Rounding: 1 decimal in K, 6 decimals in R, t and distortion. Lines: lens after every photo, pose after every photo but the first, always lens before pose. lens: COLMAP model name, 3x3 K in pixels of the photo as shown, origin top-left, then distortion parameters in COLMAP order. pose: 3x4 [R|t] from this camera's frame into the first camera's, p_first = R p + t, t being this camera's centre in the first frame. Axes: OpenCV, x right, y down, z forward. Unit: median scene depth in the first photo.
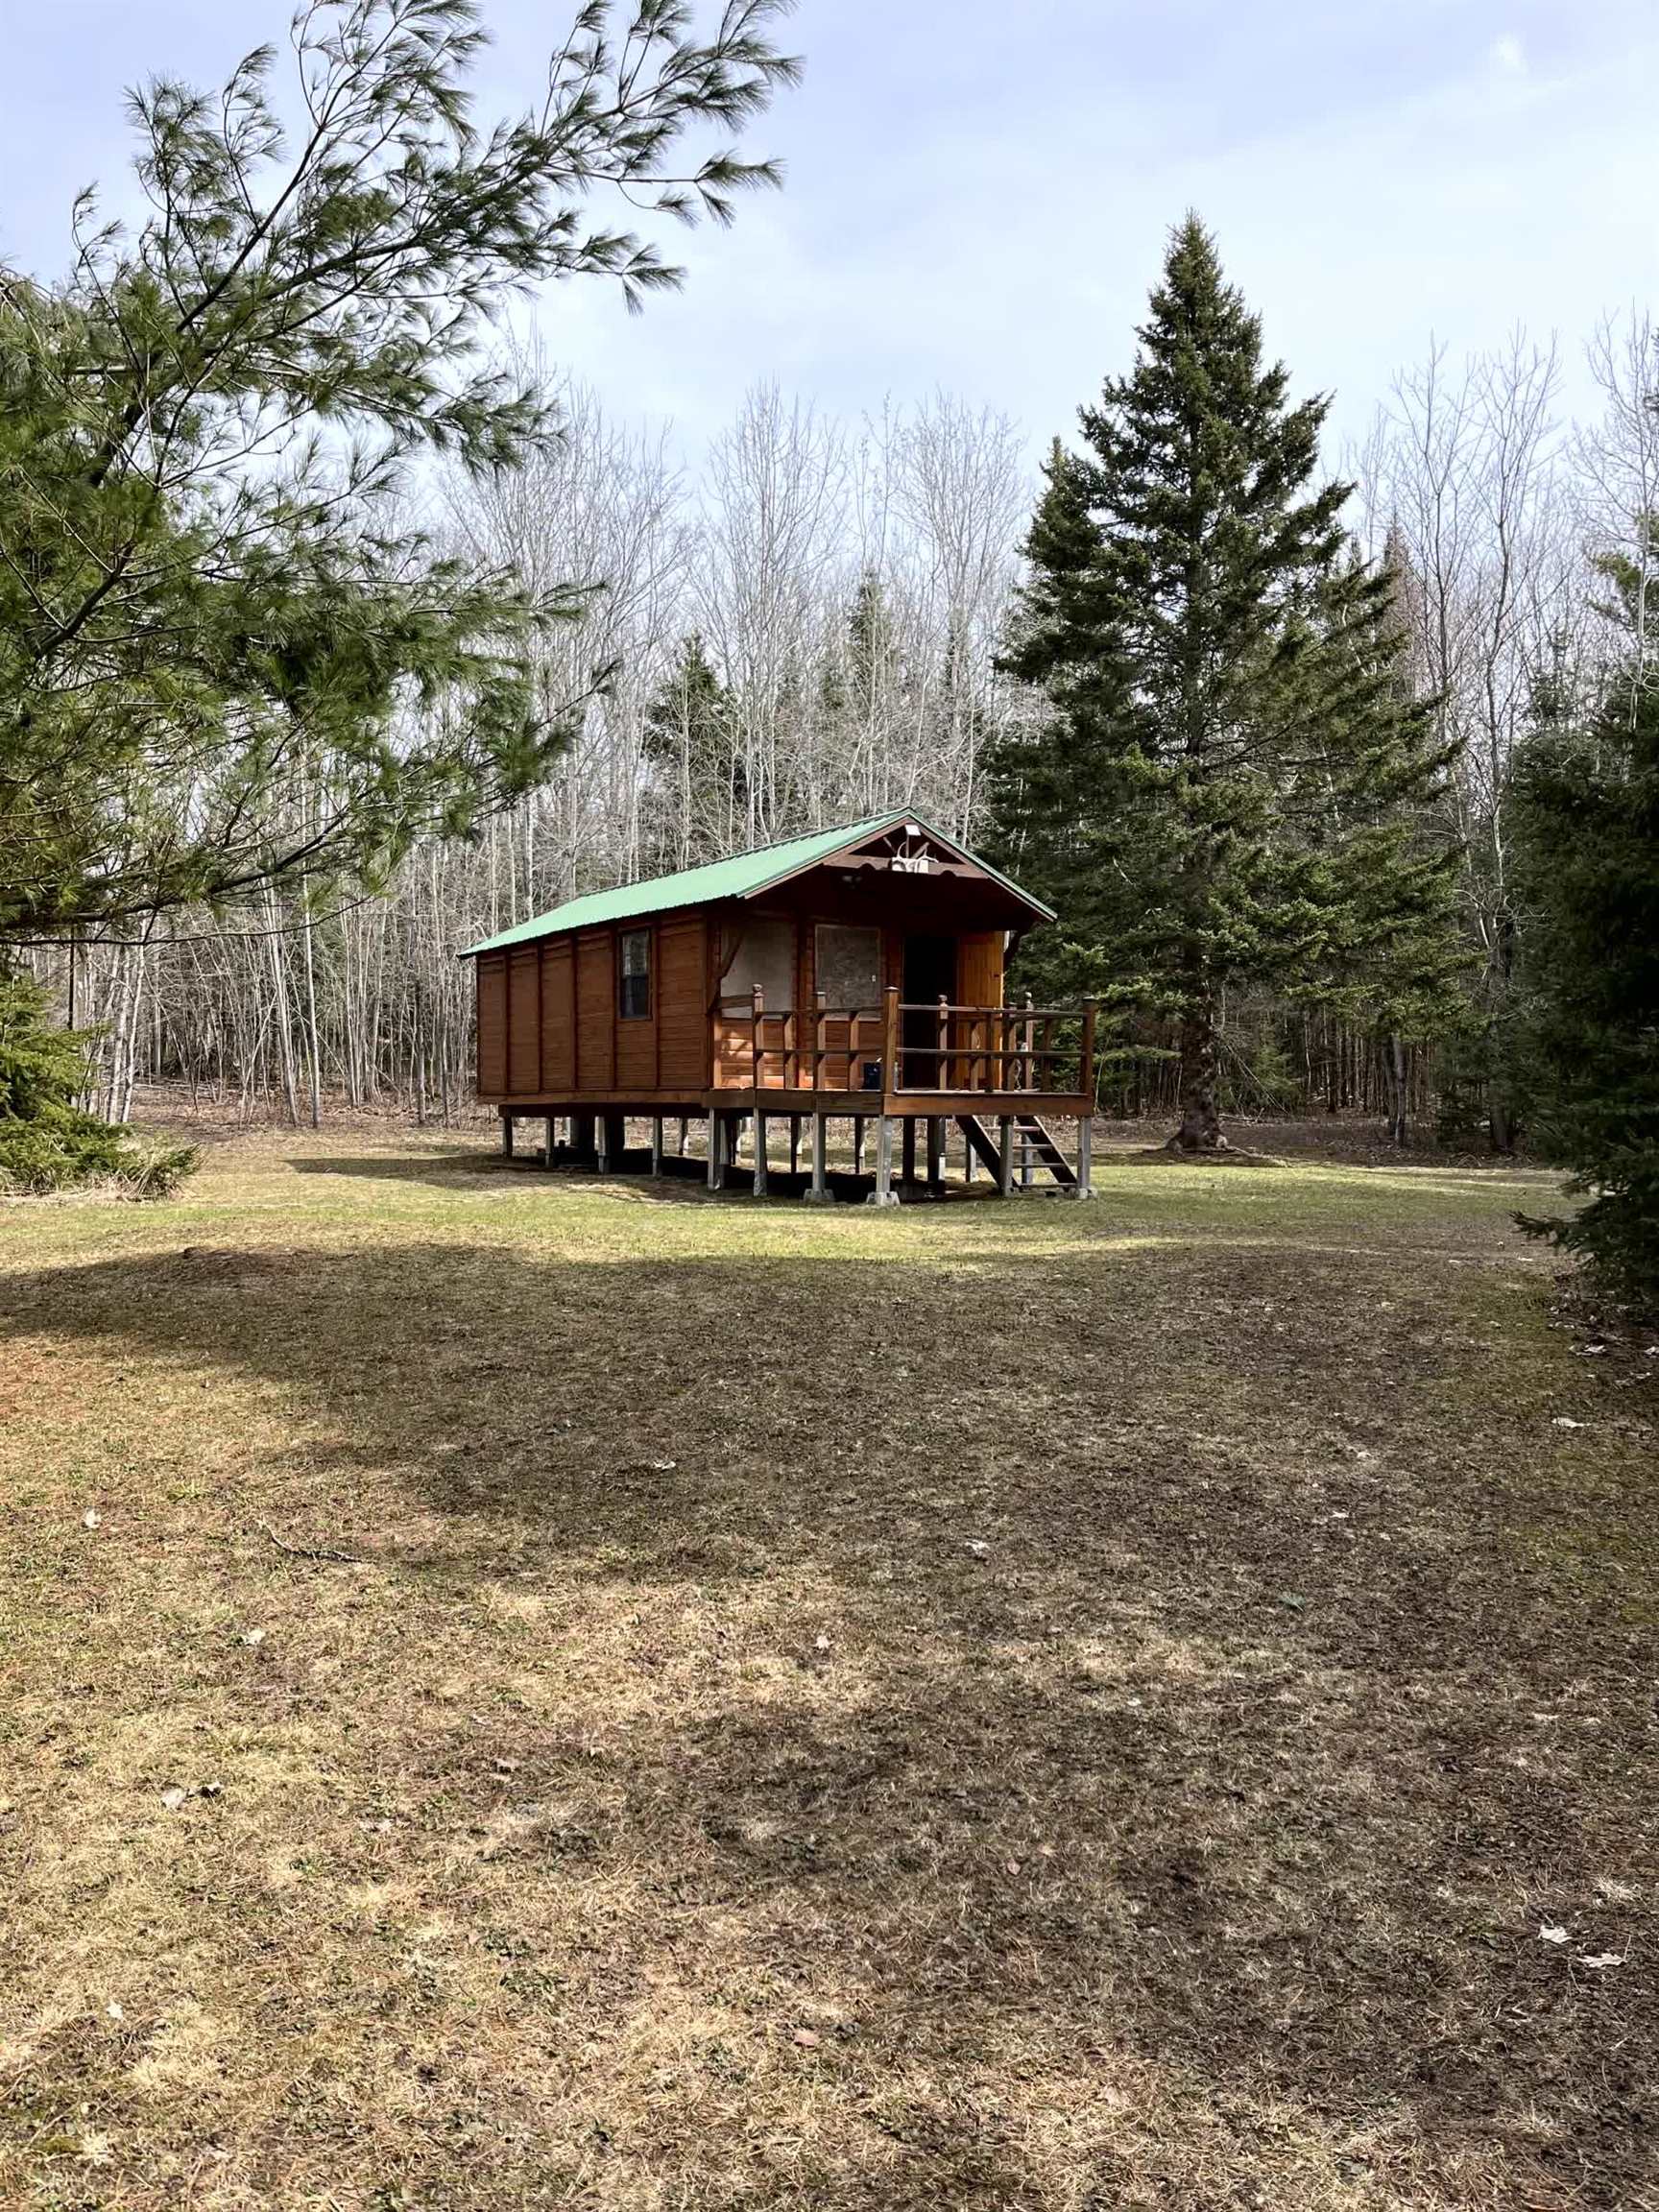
lens RADIAL K [[1663.0, 0, 846.1], [0, 1663.0, 1102.8], [0, 0, 1]] dist [0.057805, -0.056835]
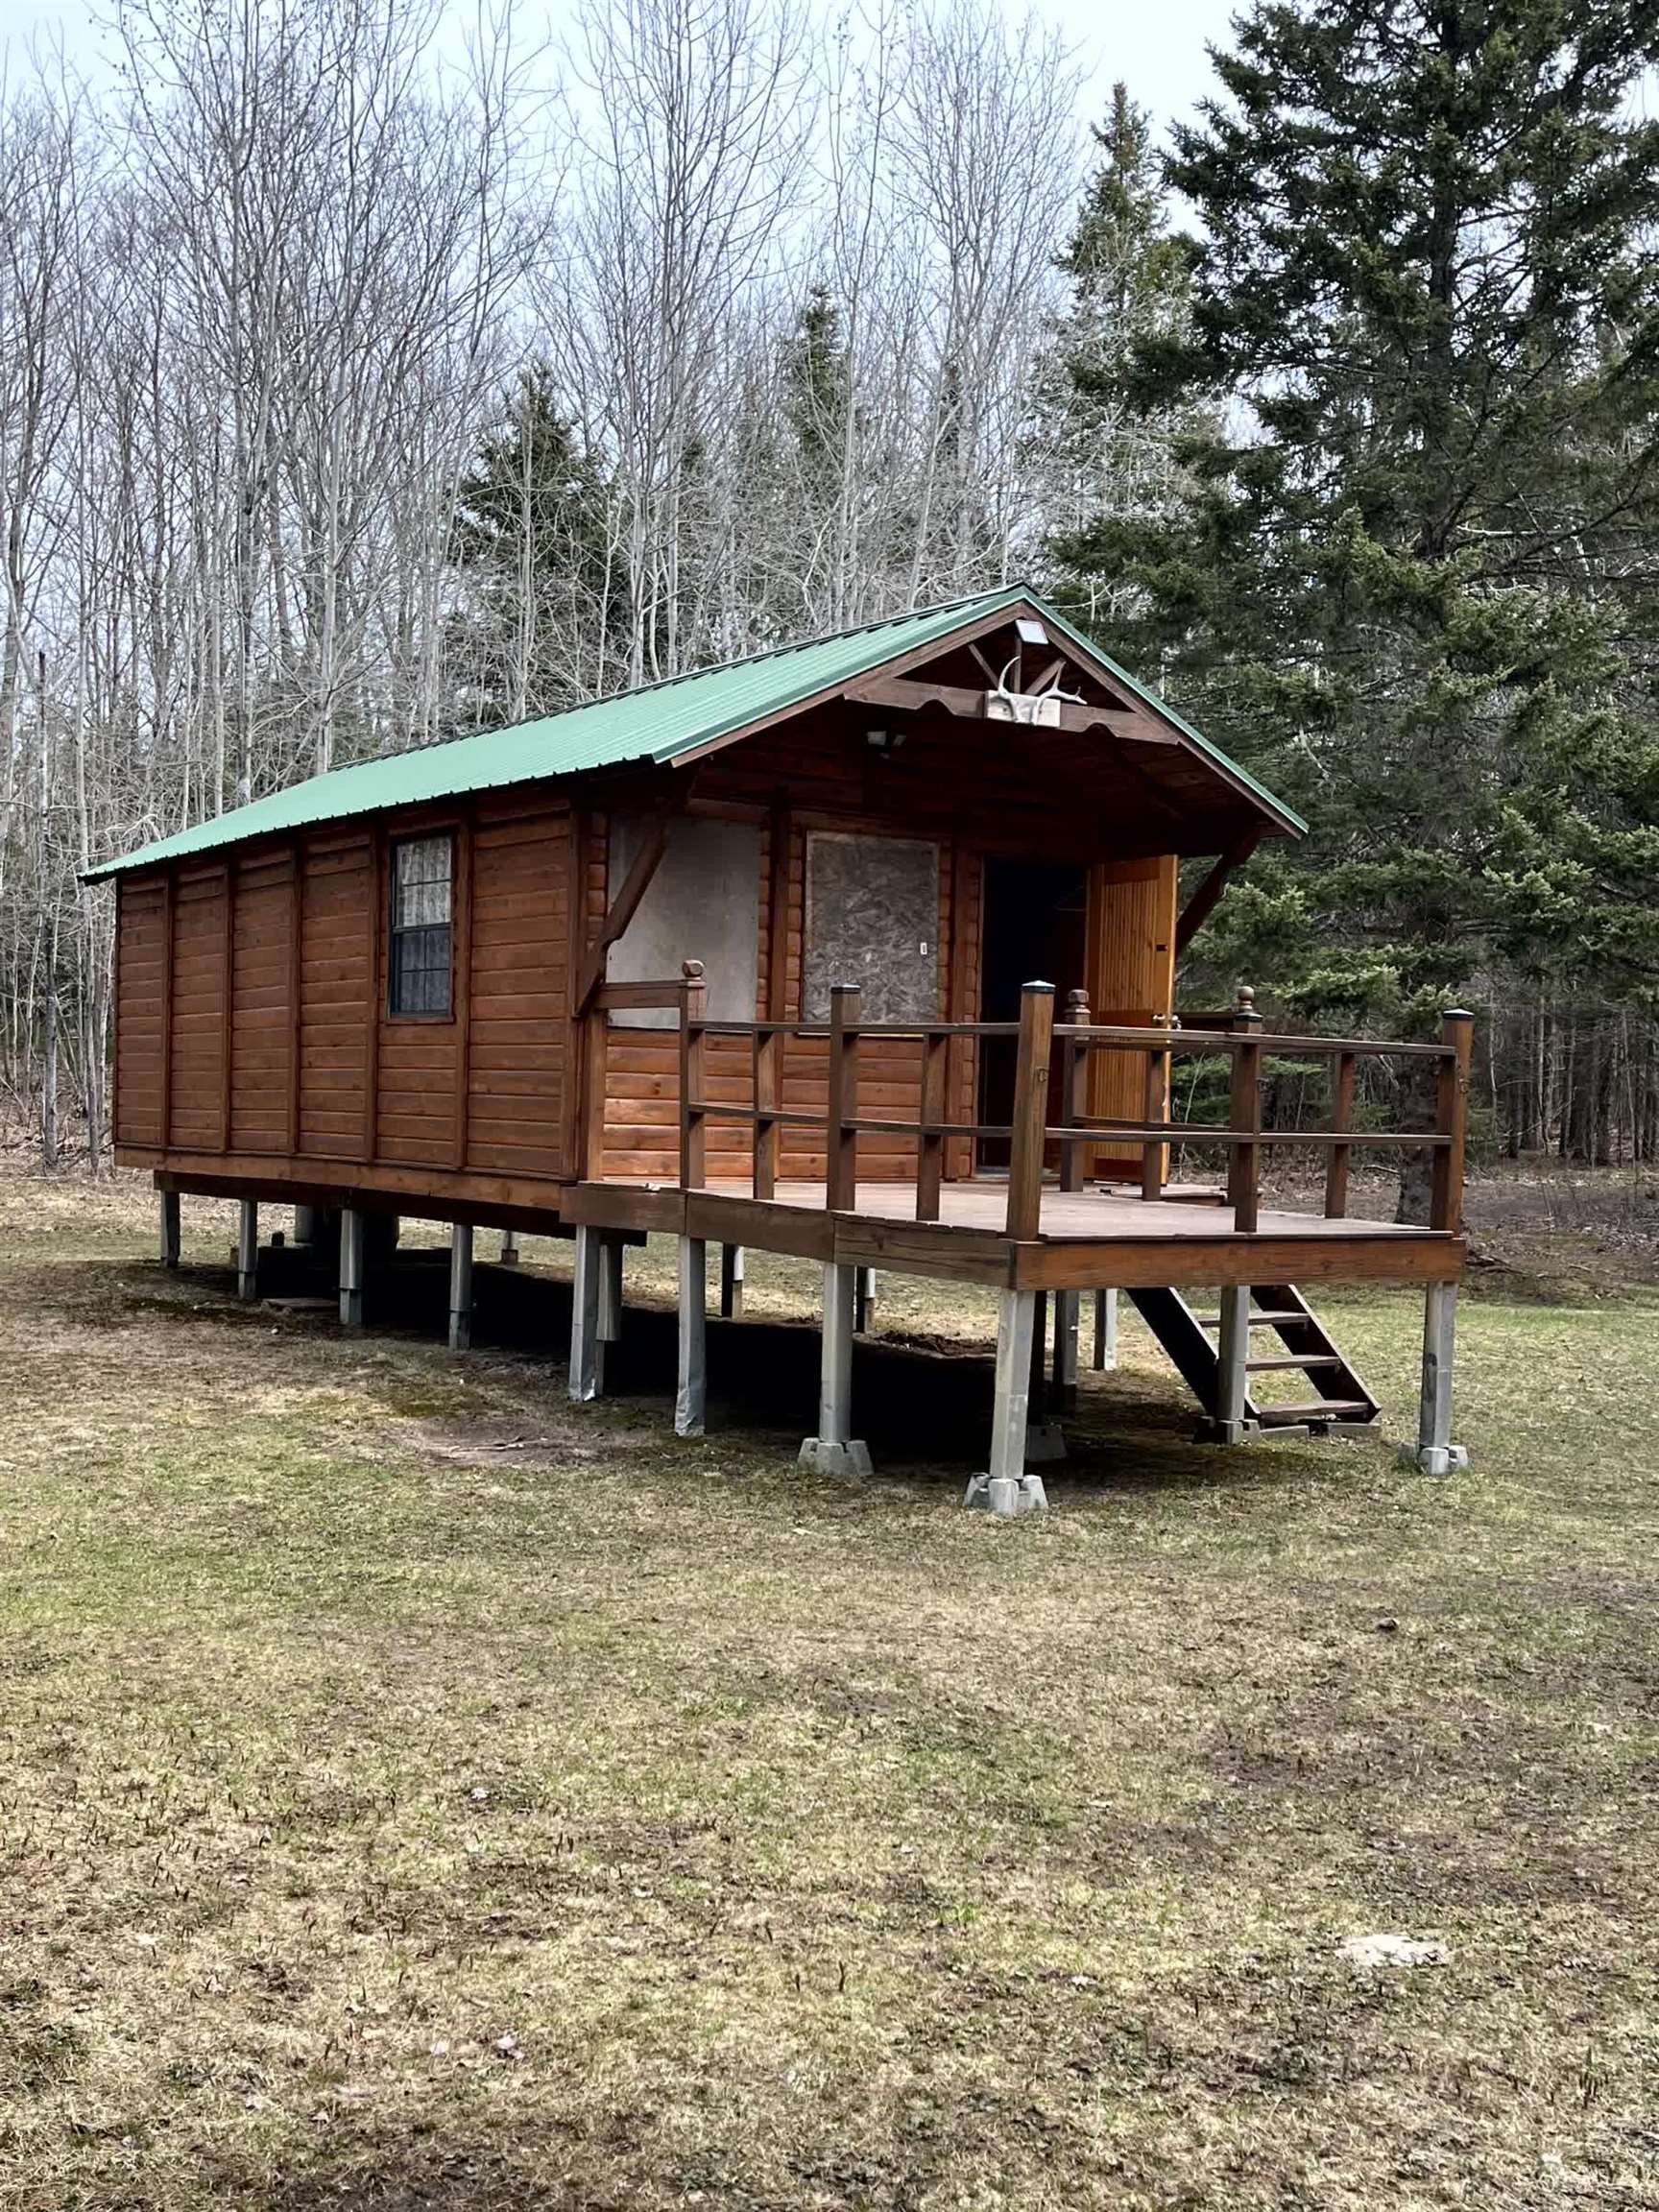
lens RADIAL K [[2326.1, 0, 816.1], [0, 2326.1, 1108.4], [0, 0, 1]] dist [0.067823, 0.000000]
pose [[0.998935, 0.025248, 0.038612, -0.038399], [-0.025357, 0.999676, 0.002333, -0.028975], [-0.038541, -0.003309, 0.999252, 0.326389]]
